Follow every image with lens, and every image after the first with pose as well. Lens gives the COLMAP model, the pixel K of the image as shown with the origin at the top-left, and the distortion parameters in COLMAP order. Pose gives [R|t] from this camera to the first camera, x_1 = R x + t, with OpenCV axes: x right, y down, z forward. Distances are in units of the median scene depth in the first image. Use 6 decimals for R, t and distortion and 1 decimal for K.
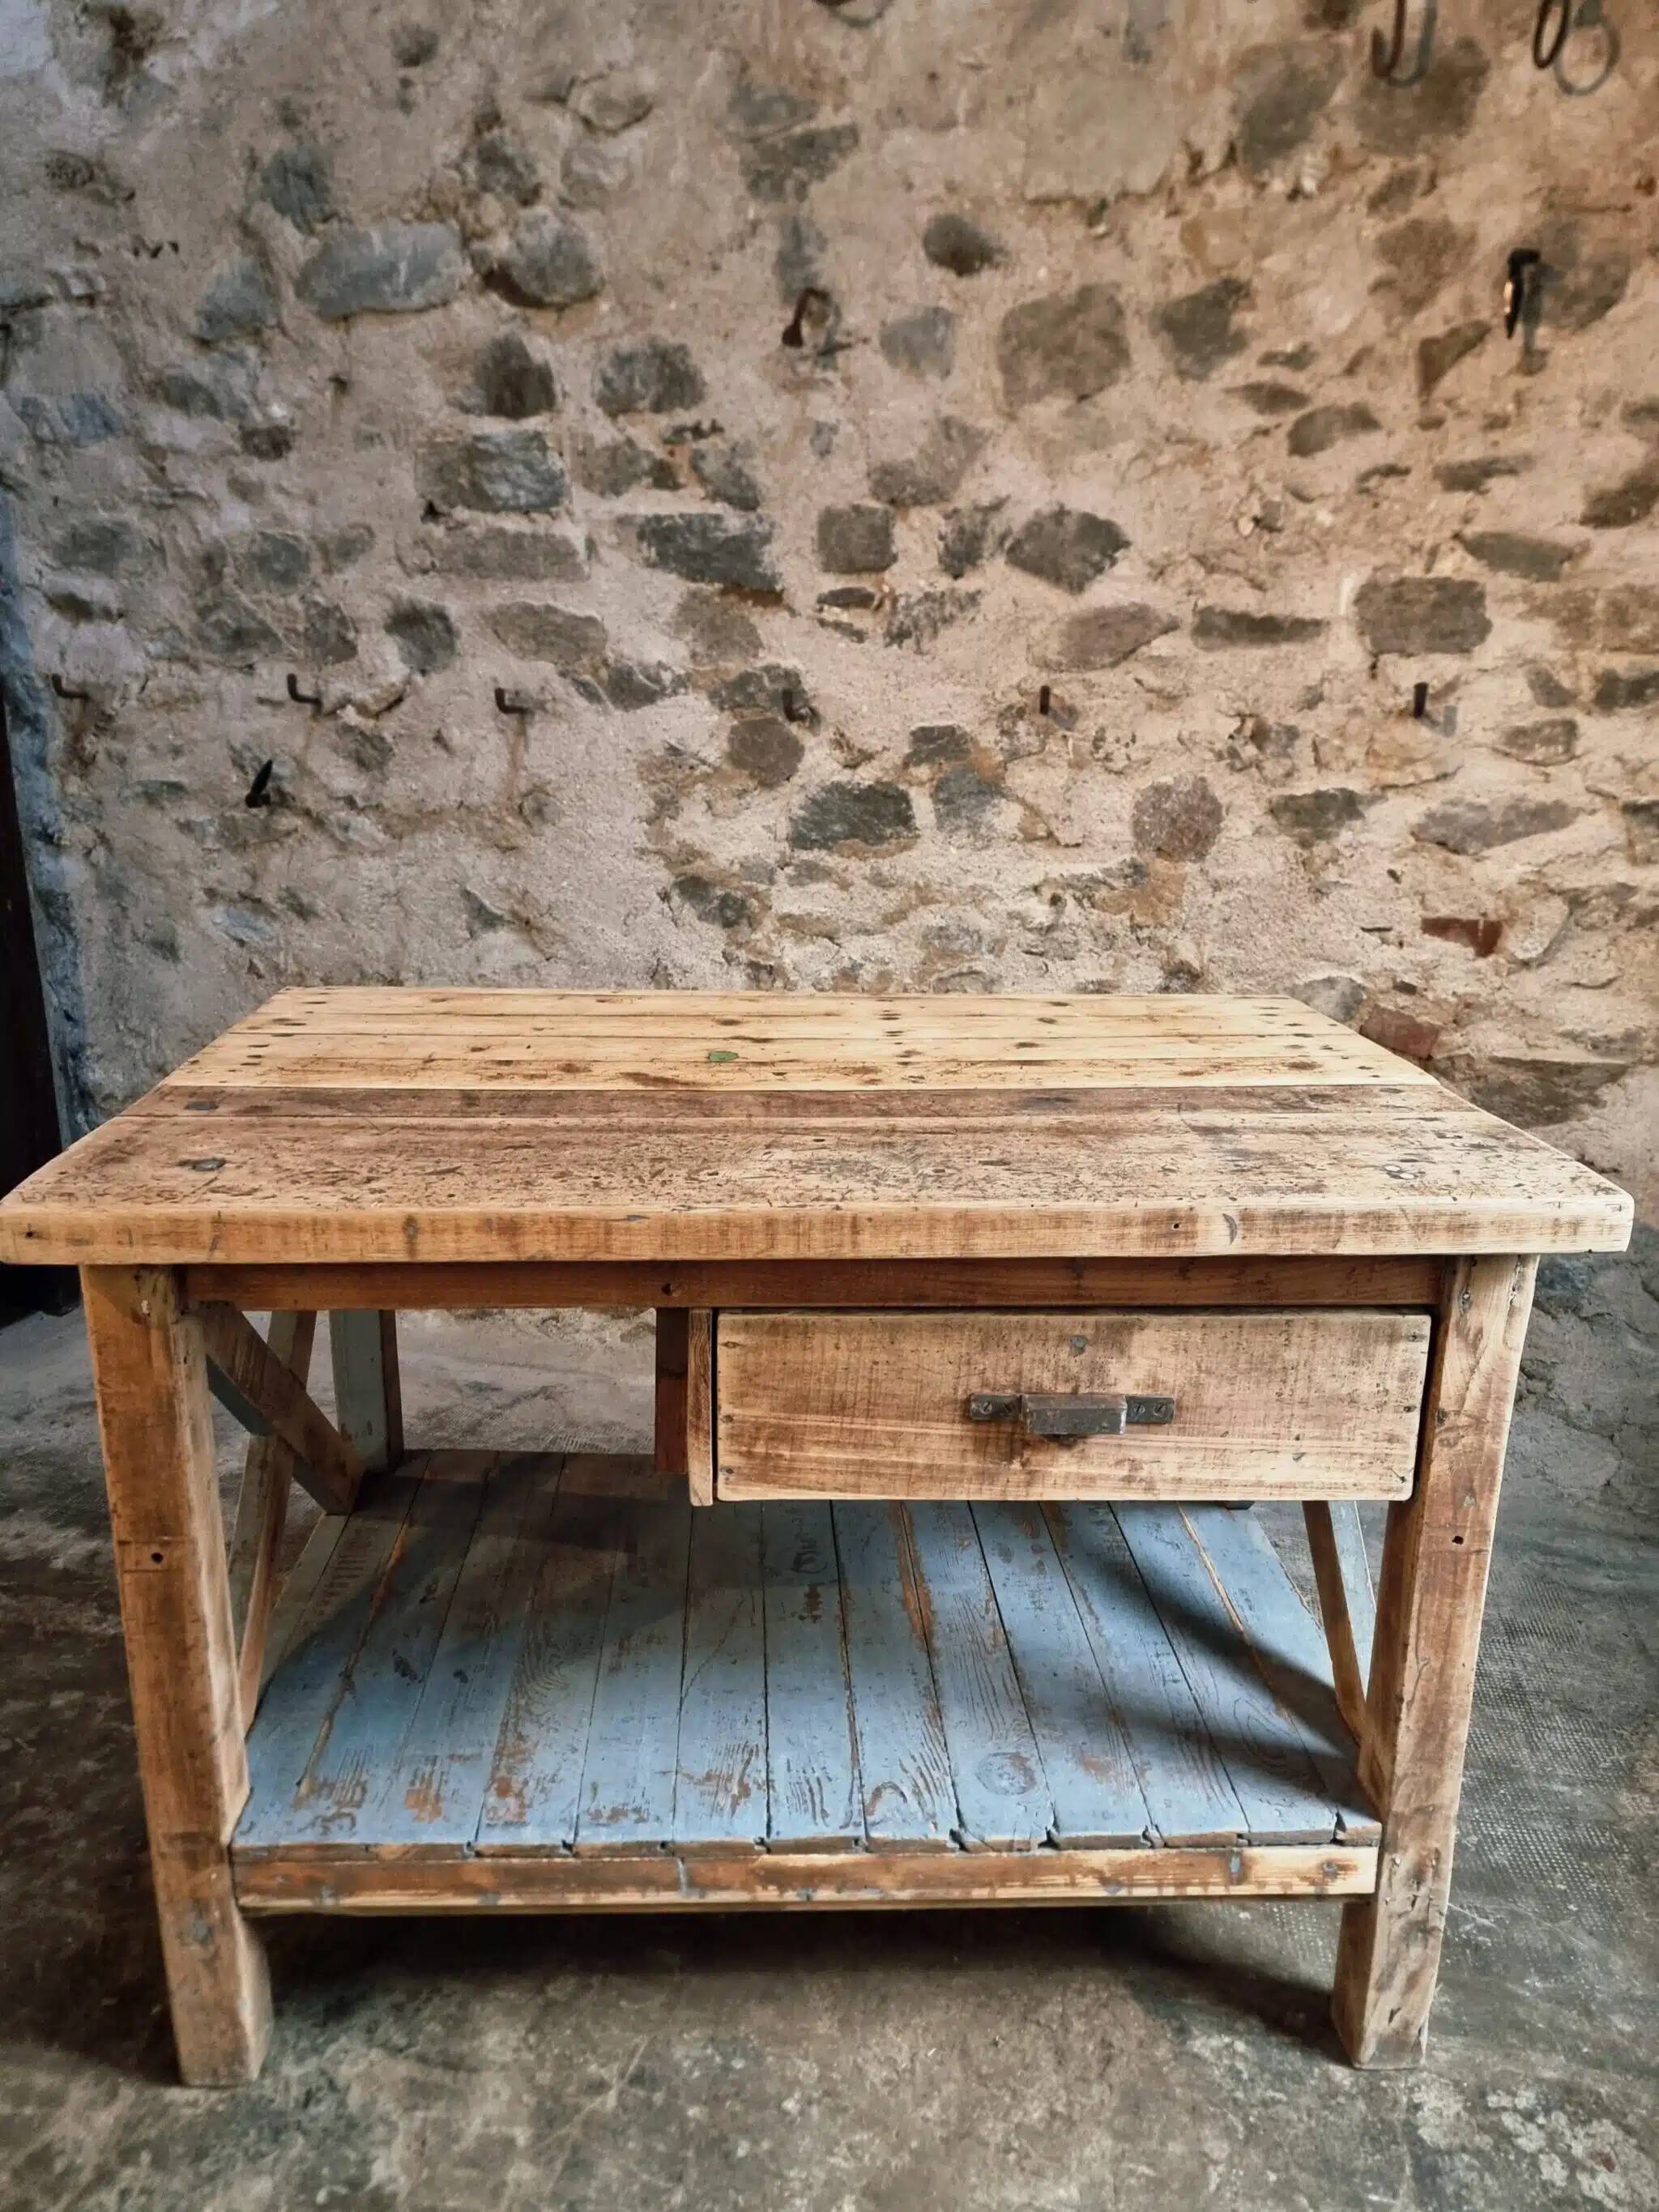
lens RADIAL K [[1552.2, 0, 802.8], [0, 1552.2, 1129.3], [0, 0, 1]] dist [0.062084, -0.062990]
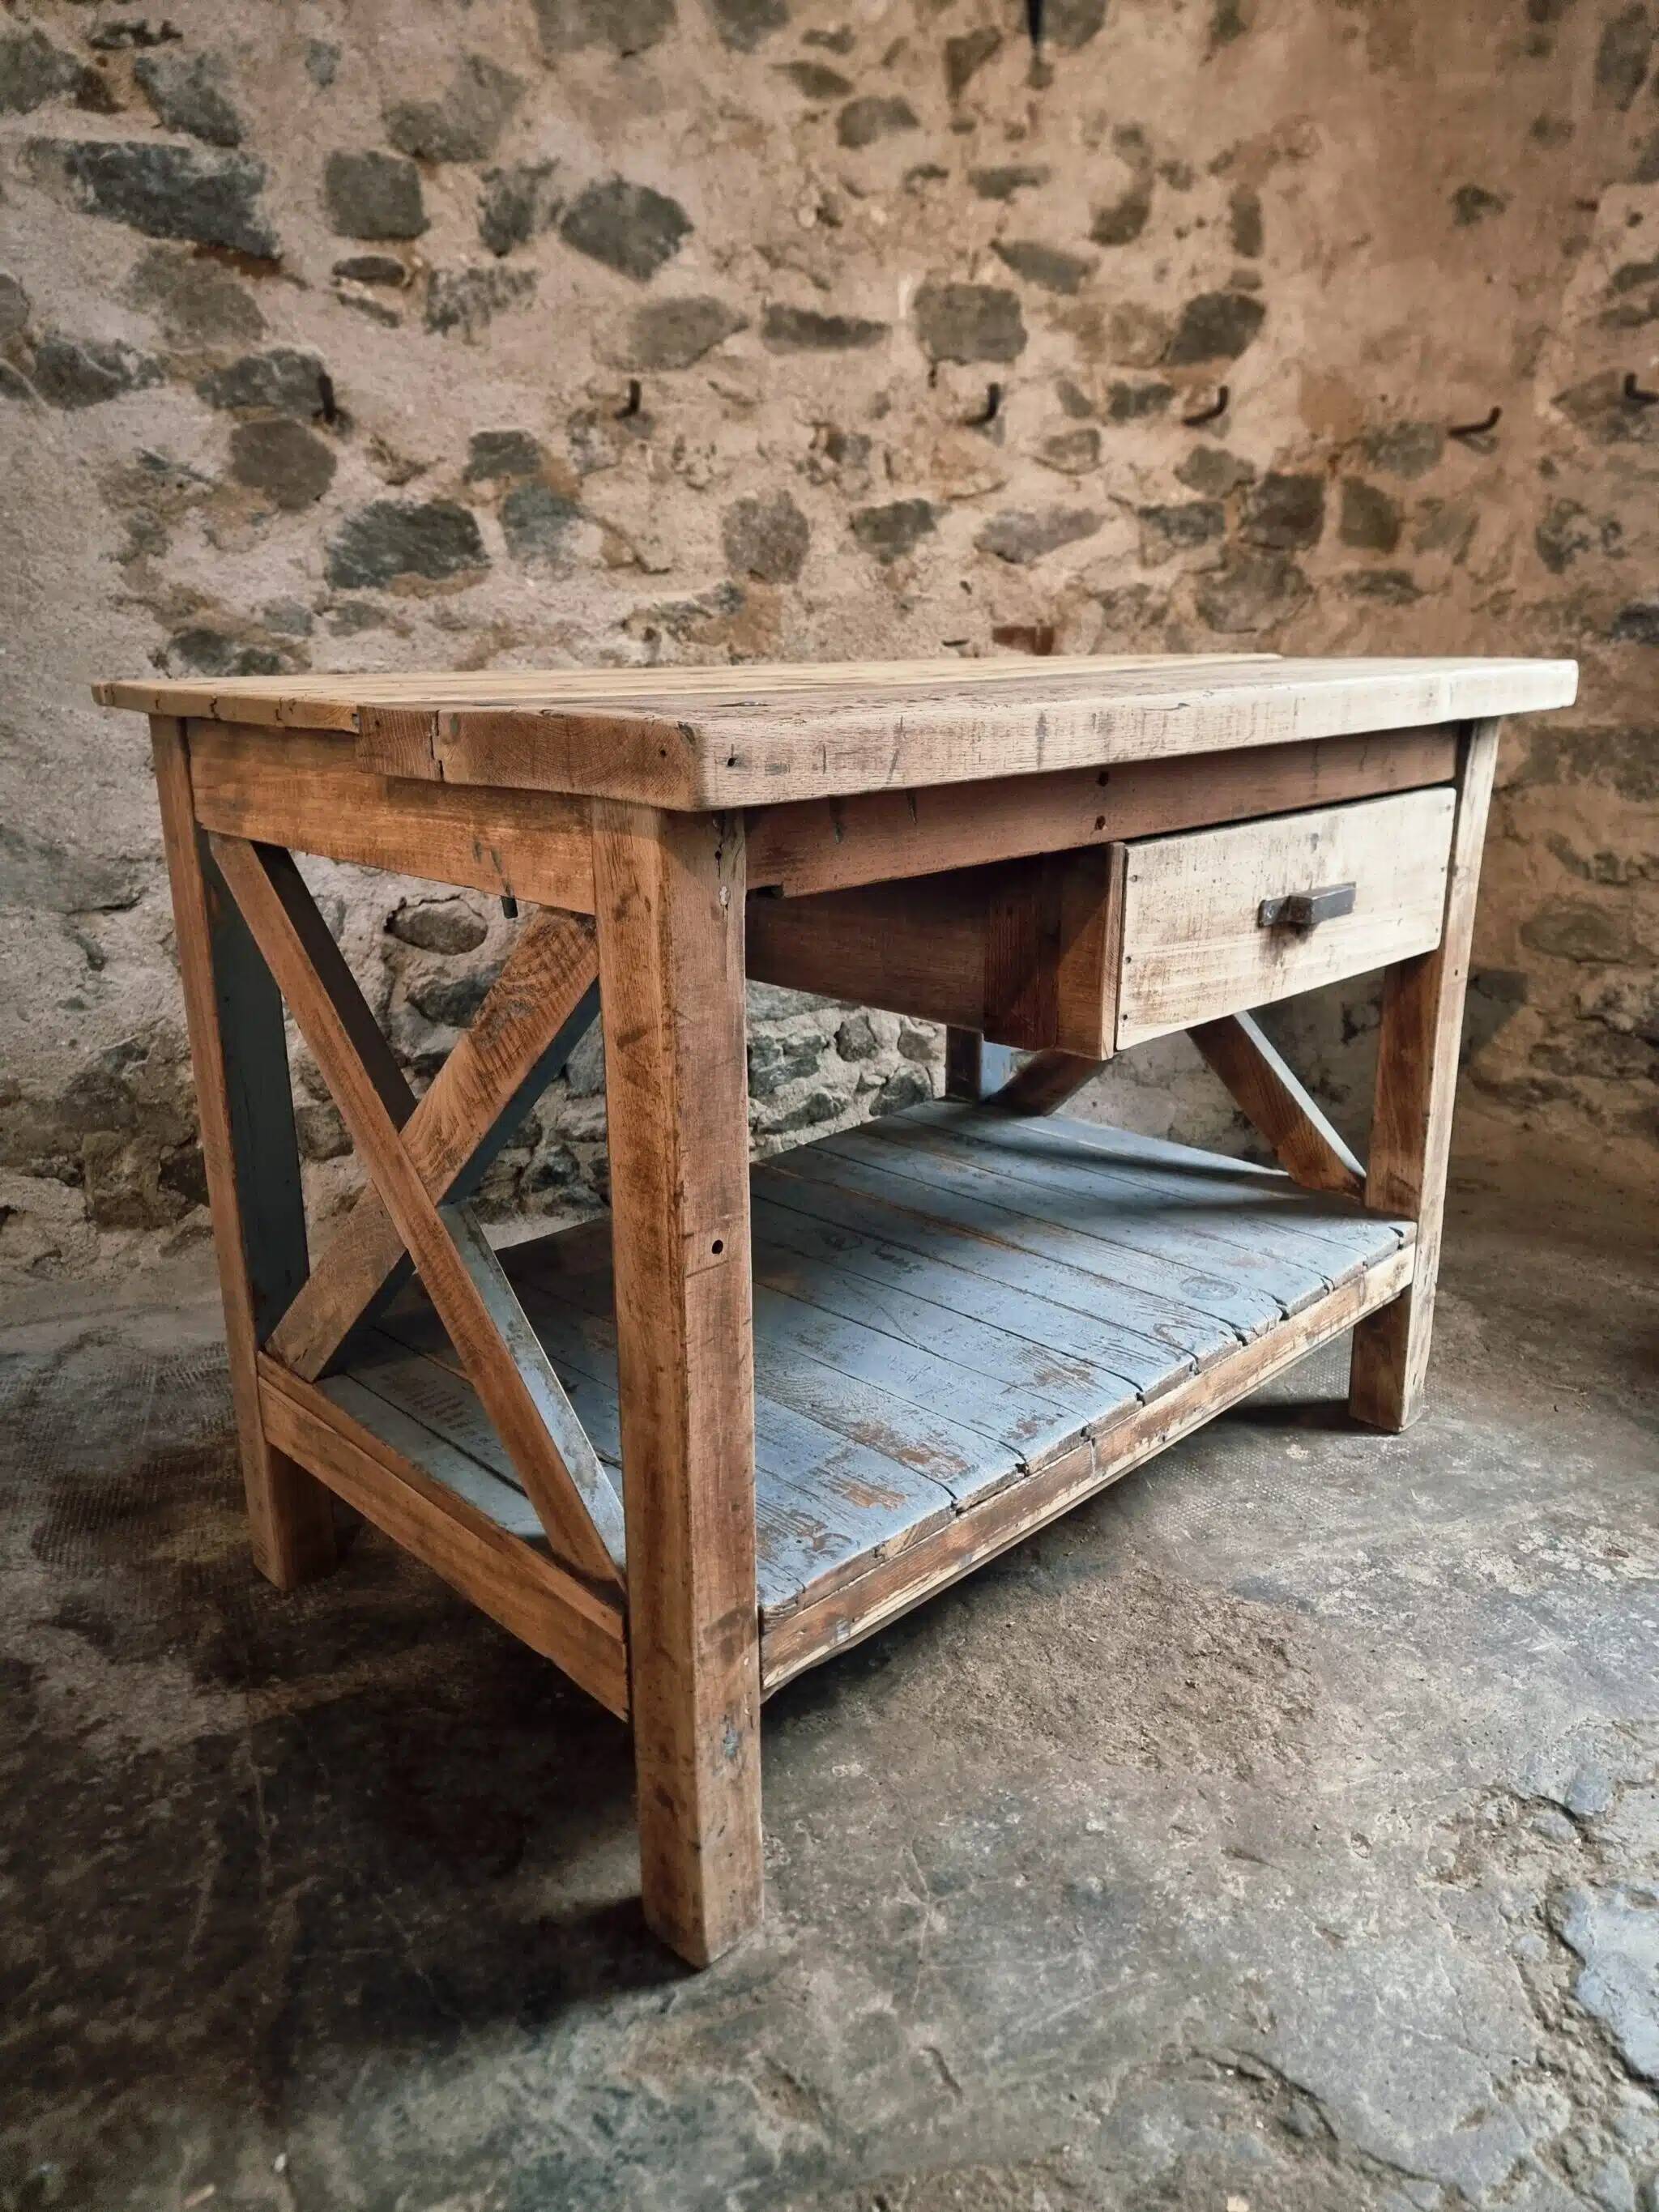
lens RADIAL K [[1536.8, 0, 799.3], [0, 1536.8, 1093.2], [0, 0, 1]] dist [0.060473, -0.058373]
pose [[0.815203, -0.188497, 0.547644, -0.335777], [0.182749, 0.980968, 0.065612, 0.079655], [-0.549589, 0.046594, 0.834135, 0.212848]]
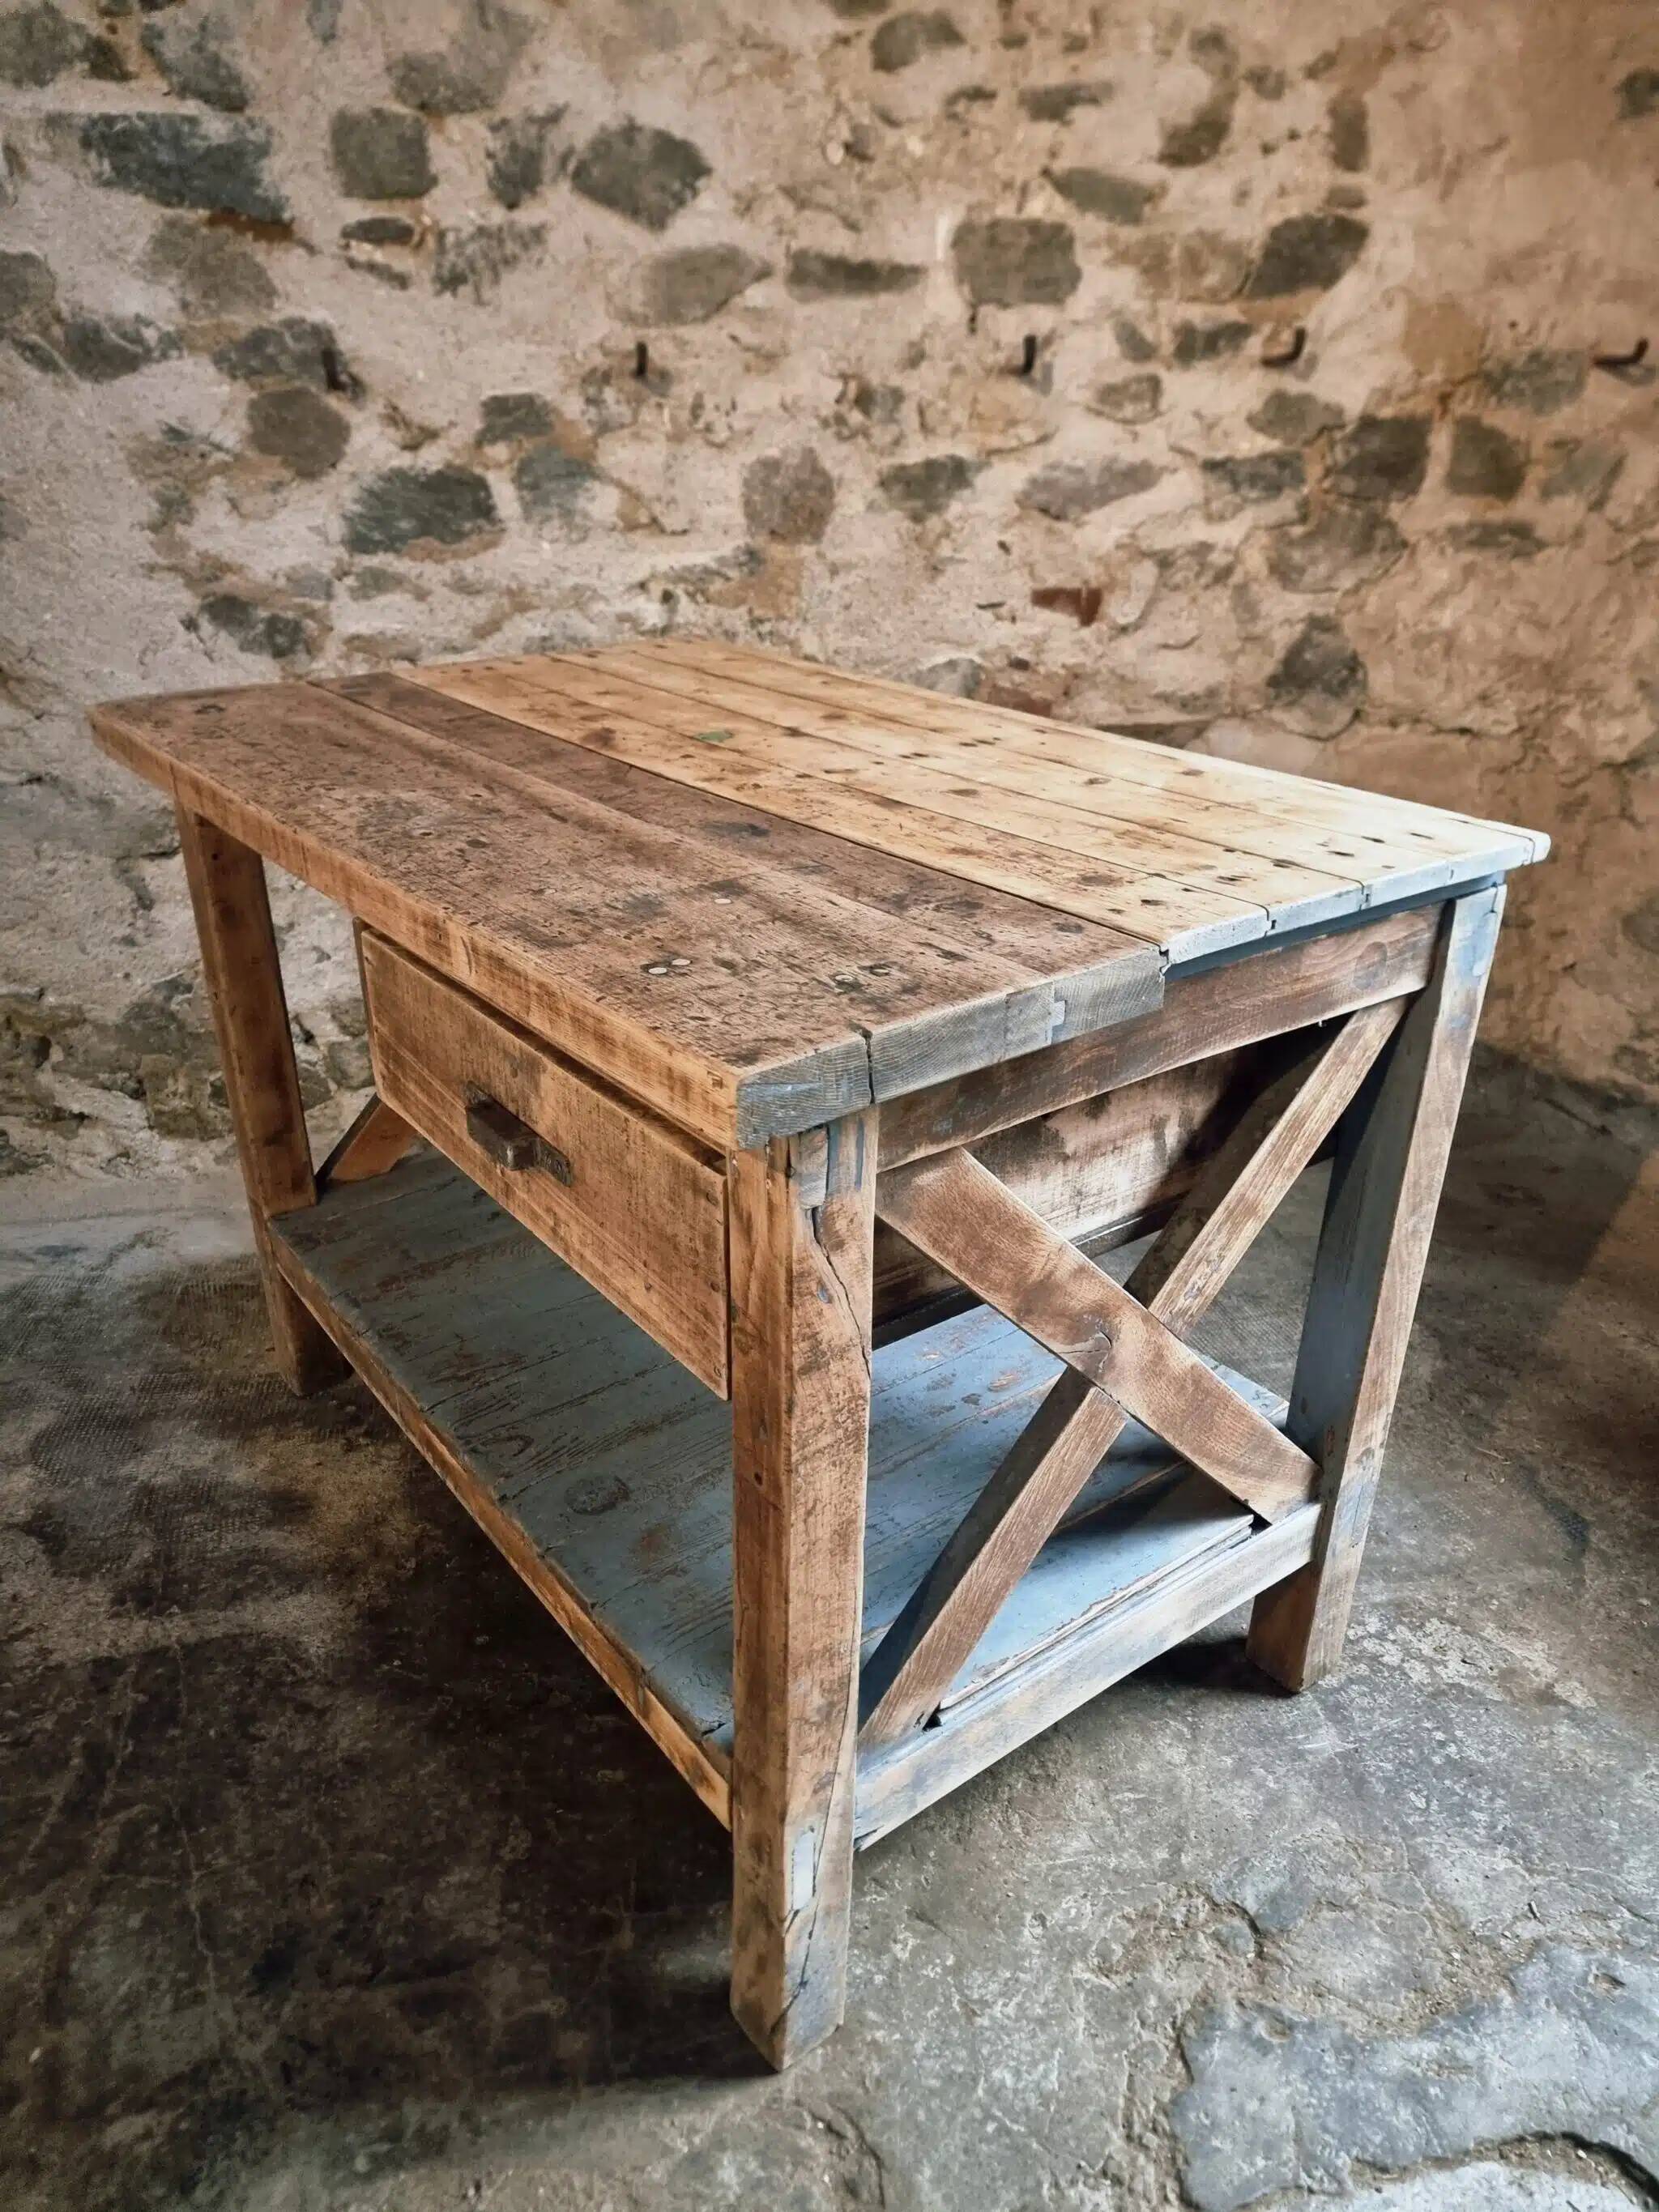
lens RADIAL K [[1536.8, 0, 803.1], [0, 1536.8, 1114.5], [0, 0, 1]] dist [0.060473, -0.058373]
pose [[0.907999, -0.190895, 0.372956, -0.171919], [0.129808, 0.974546, 0.182785, -0.006869], [-0.398355, -0.117557, 0.909667, 0.110244]]
